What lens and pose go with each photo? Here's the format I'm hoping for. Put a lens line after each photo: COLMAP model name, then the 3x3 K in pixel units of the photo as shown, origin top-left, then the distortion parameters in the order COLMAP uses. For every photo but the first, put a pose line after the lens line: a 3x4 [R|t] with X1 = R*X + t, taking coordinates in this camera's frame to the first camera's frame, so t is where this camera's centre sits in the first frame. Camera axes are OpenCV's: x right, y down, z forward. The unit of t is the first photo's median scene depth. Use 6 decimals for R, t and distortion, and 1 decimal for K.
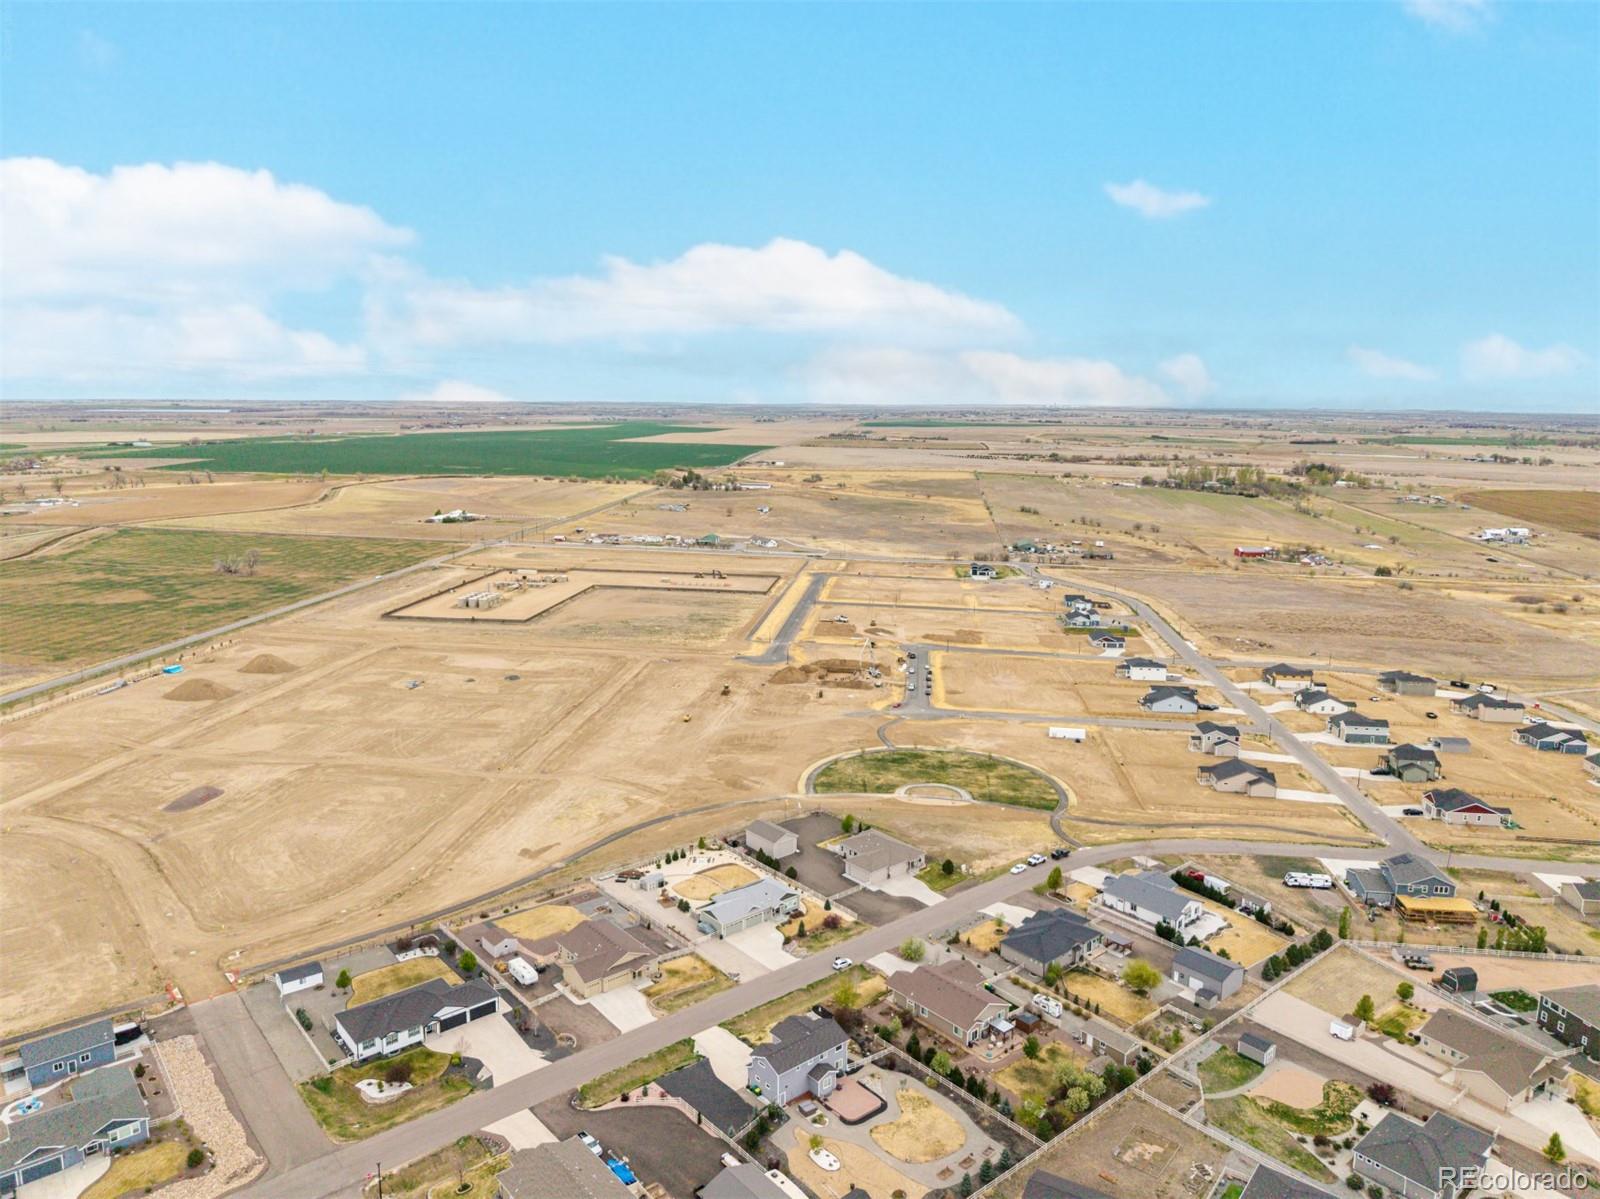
lens RADIAL K [[1062.7, 0, 800.0], [0, 1062.7, 599.5], [0, 0, 1]] dist [0.078591, -0.104960]
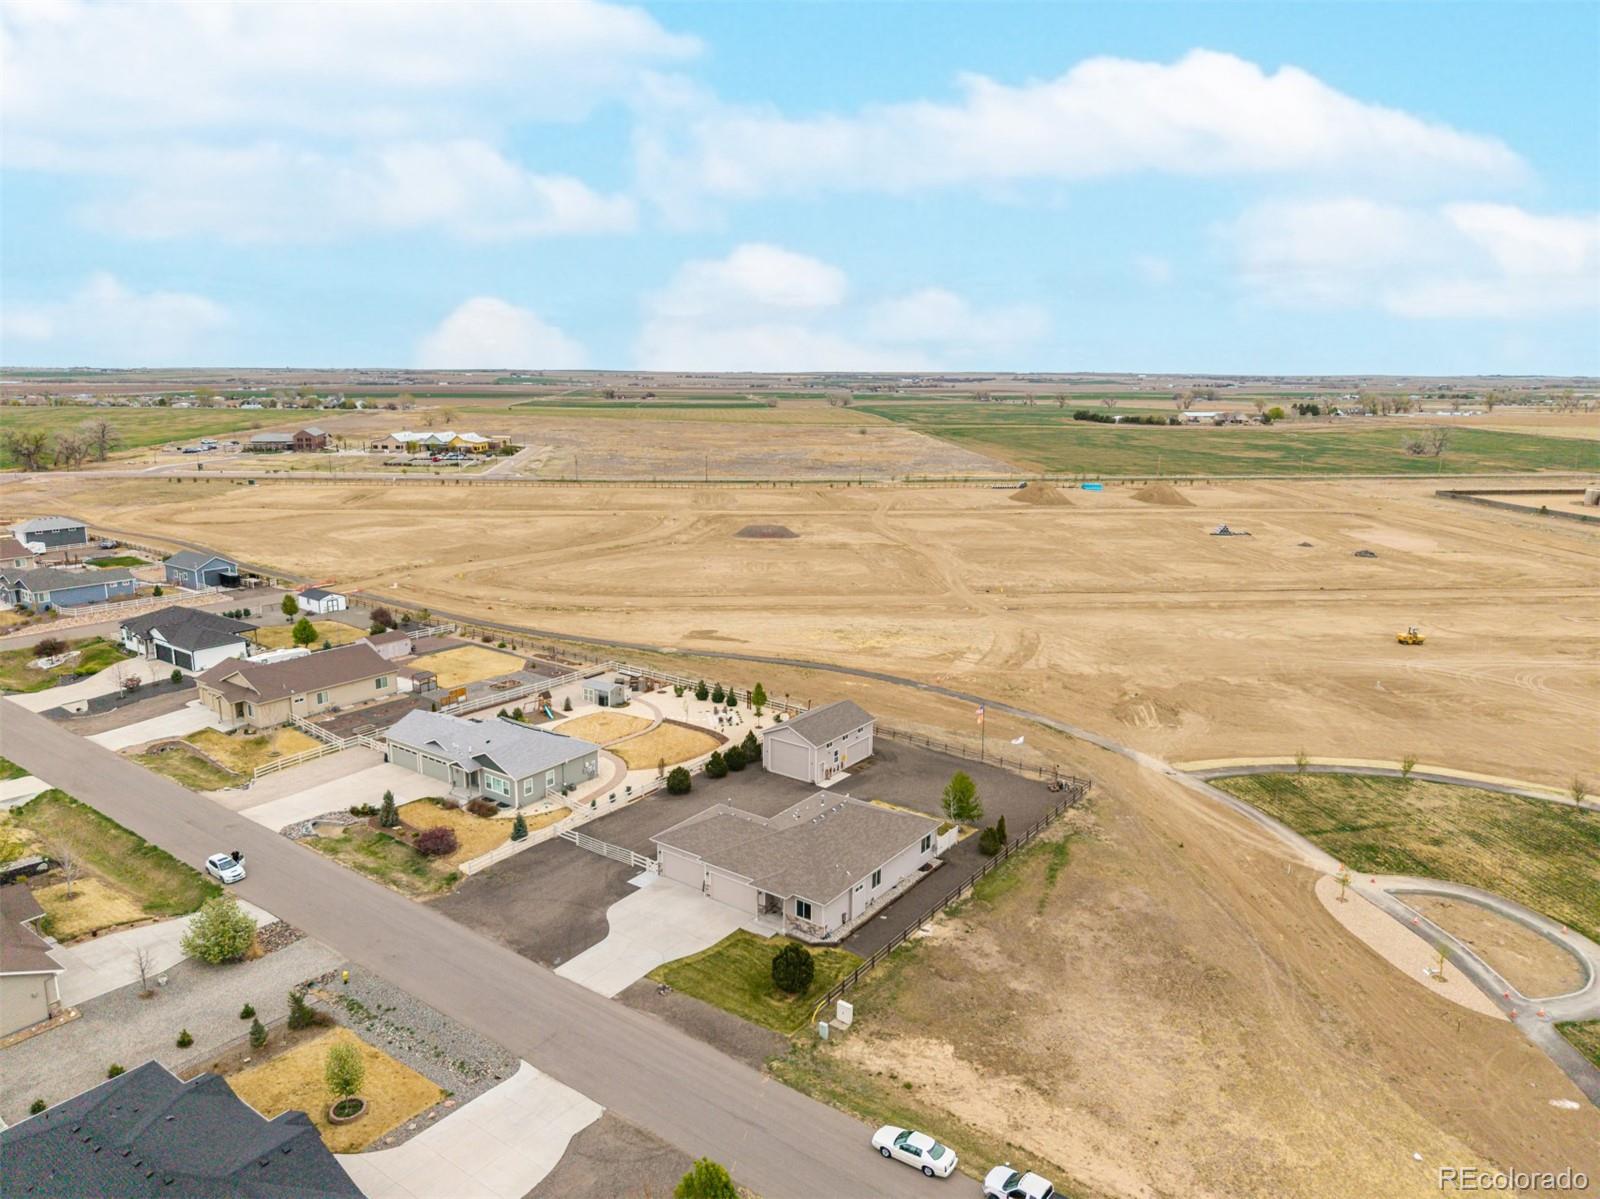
lens RADIAL K [[1069.2, 0, 800.0], [0, 1069.2, 599.5], [0, 0, 1]] dist [0.035651, -0.047411]
pose [[0.232383, 0.195741, -0.952724, 0.331714], [-0.183408, 0.970785, 0.154716, 0.085869], [0.955175, 0.138784, 0.261495, 0.747822]]
